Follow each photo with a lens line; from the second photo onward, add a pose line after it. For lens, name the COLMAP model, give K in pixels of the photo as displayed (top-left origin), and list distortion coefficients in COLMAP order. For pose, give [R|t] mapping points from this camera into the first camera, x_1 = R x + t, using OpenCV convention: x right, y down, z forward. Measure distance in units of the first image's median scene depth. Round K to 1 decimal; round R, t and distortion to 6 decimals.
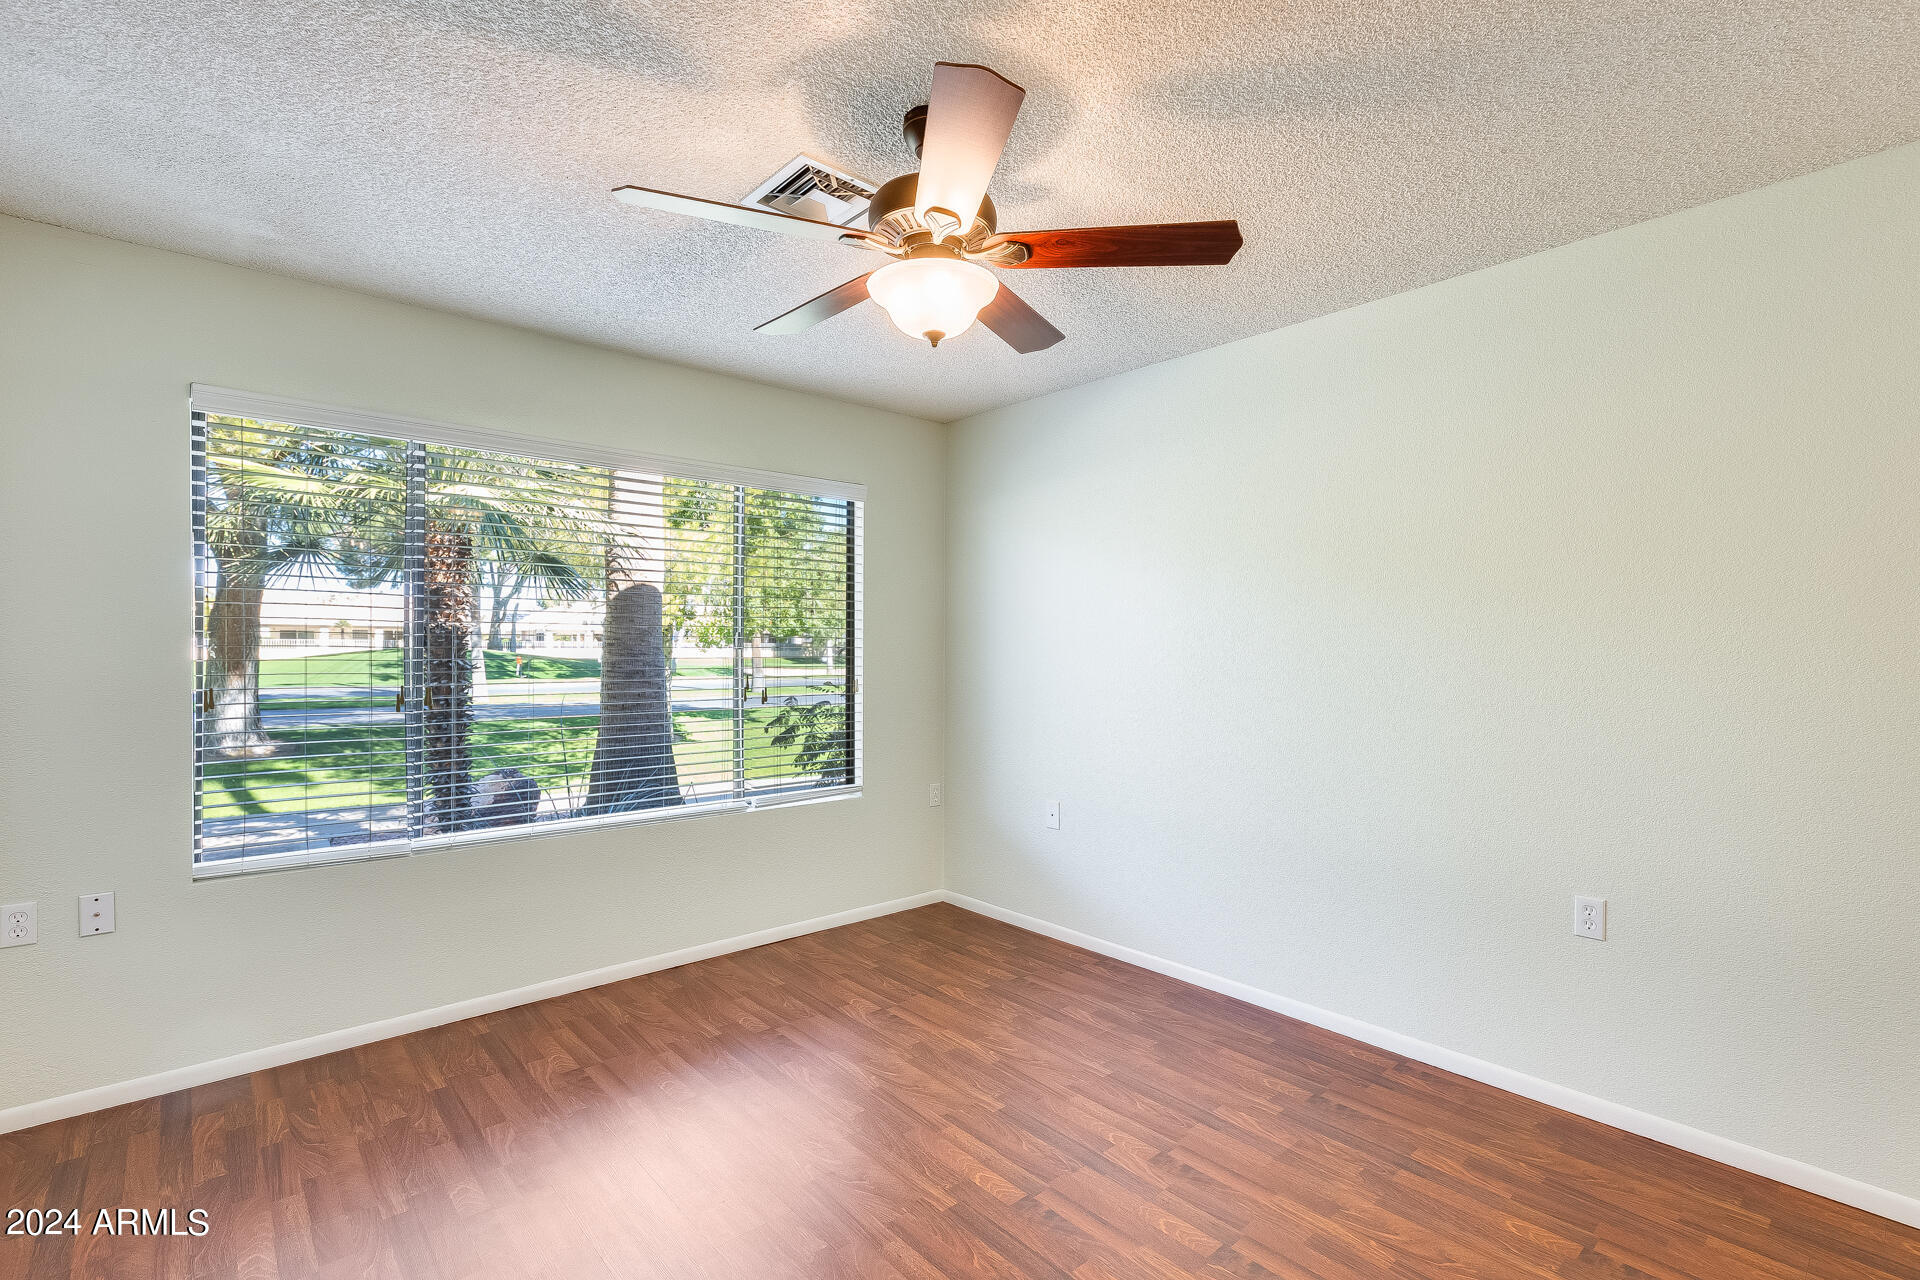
lens RADIAL K [[859.1, 0, 964.1], [0, 859.1, 665.4], [0, 0, 1]] dist [0.009358, -0.000920]
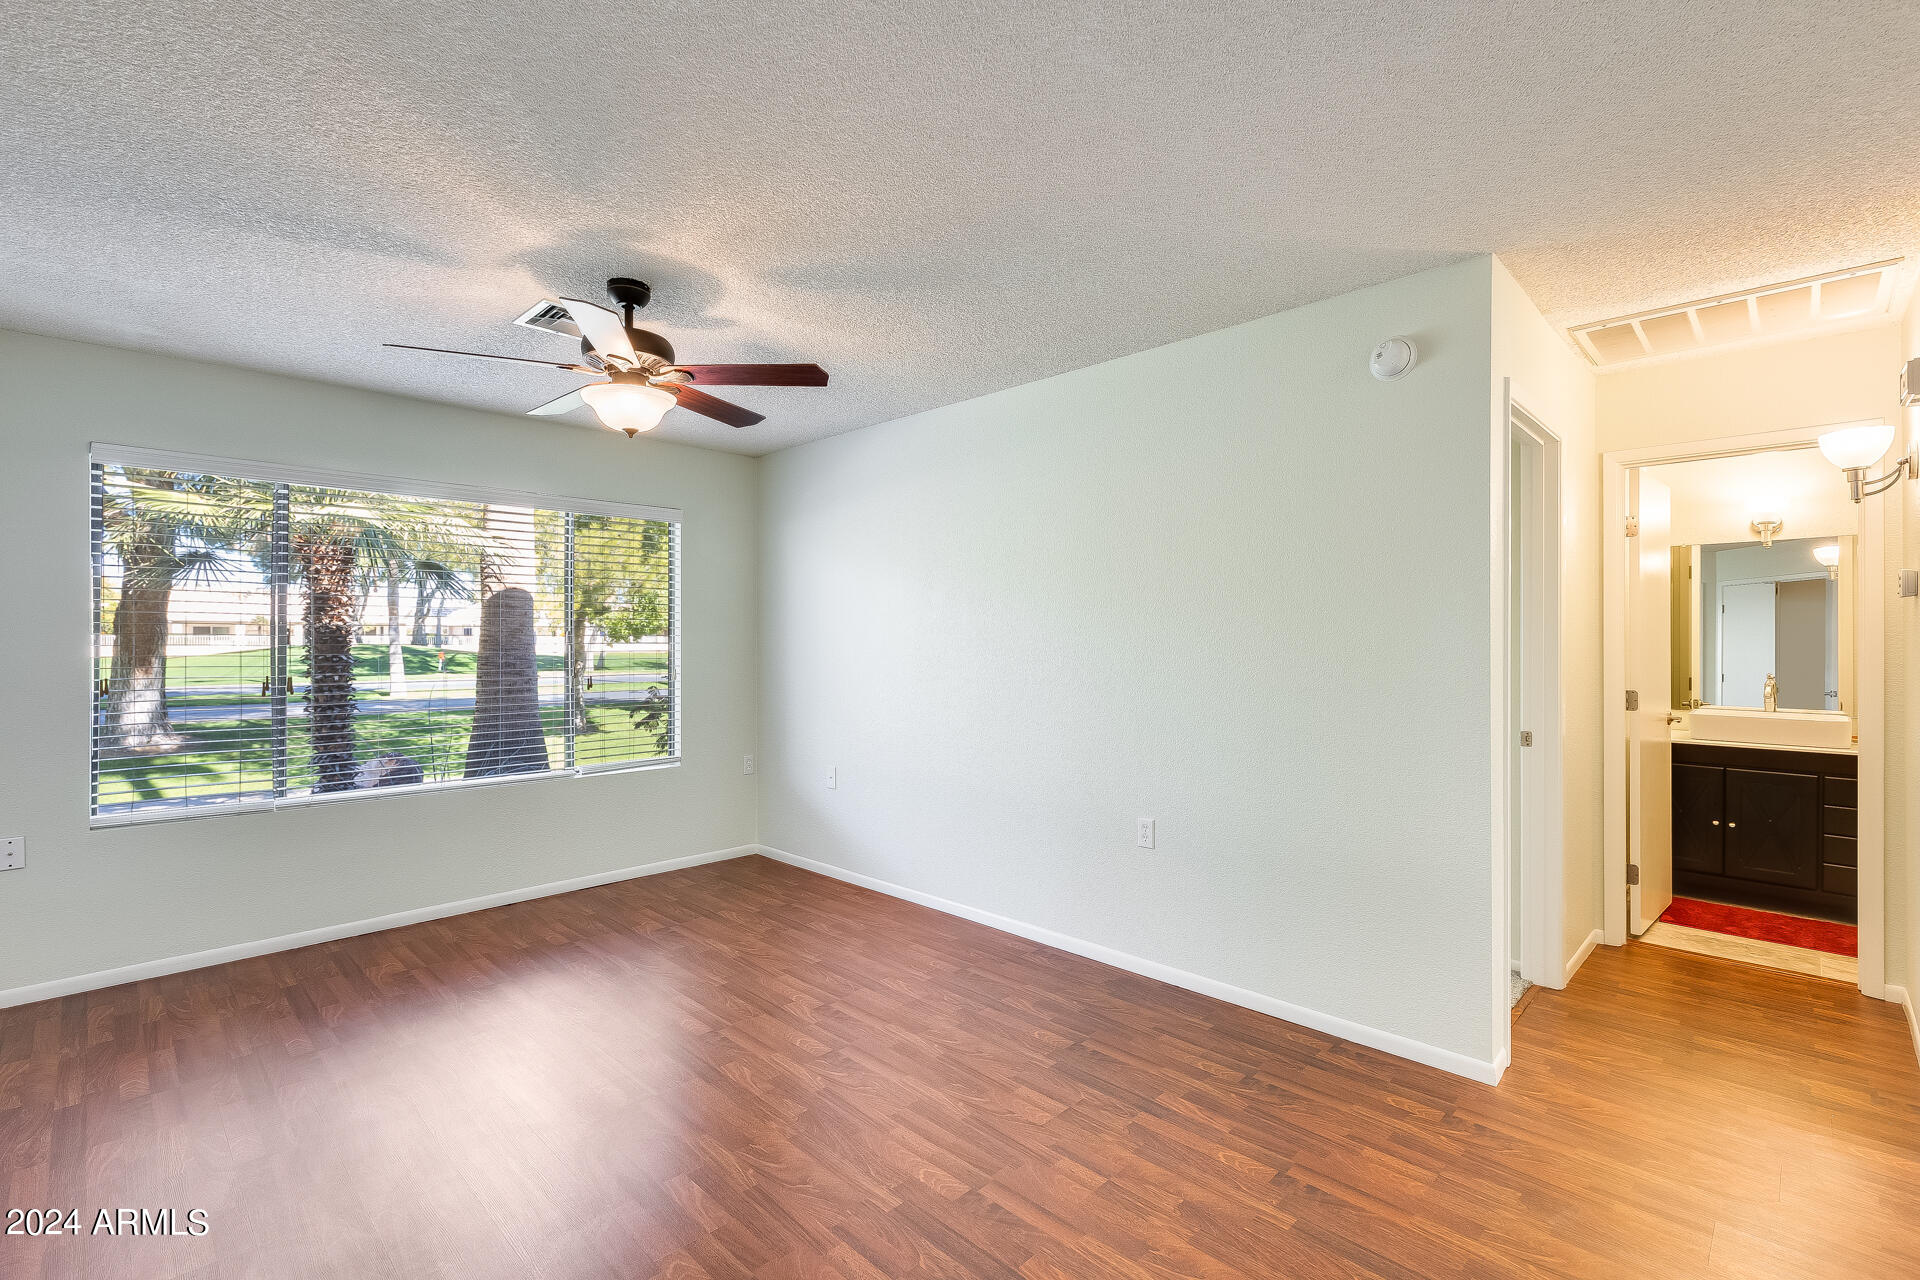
lens RADIAL K [[859.1, 0, 959.0], [0, 859.1, 640.9], [0, 0, 1]] dist [0.009358, -0.000920]
pose [[0.998511, -0.004401, 0.054378, 0.167346], [0.005519, 0.999776, -0.020438, 0.003965], [-0.054276, 0.020708, 0.998311, -0.184209]]
